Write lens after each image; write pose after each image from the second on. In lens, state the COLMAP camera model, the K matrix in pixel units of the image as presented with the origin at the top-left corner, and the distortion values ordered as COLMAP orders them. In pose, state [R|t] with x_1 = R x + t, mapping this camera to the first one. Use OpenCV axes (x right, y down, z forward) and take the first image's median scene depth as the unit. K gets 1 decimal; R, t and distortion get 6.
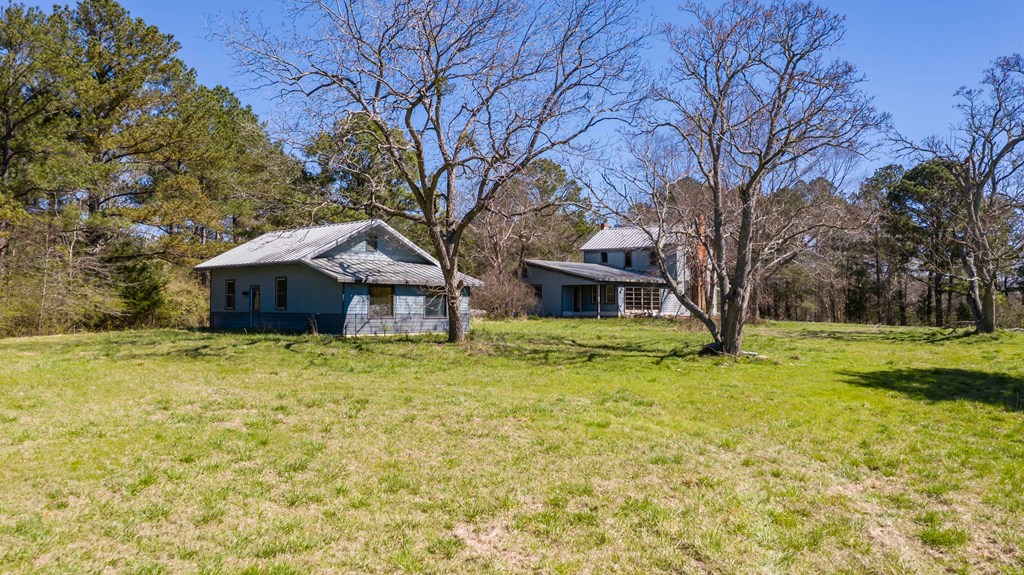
lens RADIAL K [[801.1, 0, 512.3], [0, 801.1, 289.8], [0, 0, 1]] dist [-0.000827, -0.004353]
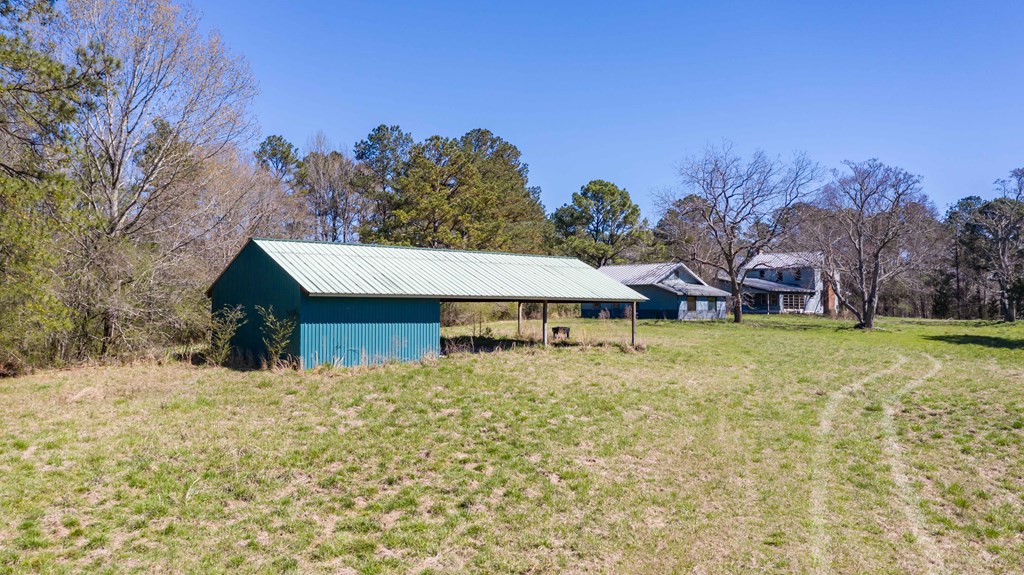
lens RADIAL K [[801.1, 0, 511.7], [0, 801.1, 286.3], [0, 0, 1]] dist [-0.000827, -0.004353]
pose [[0.995118, -0.000256, -0.098689, -0.330149], [-0.000275, 0.999986, -0.005359, -0.015316], [0.098689, 0.005360, 0.995104, -0.871192]]
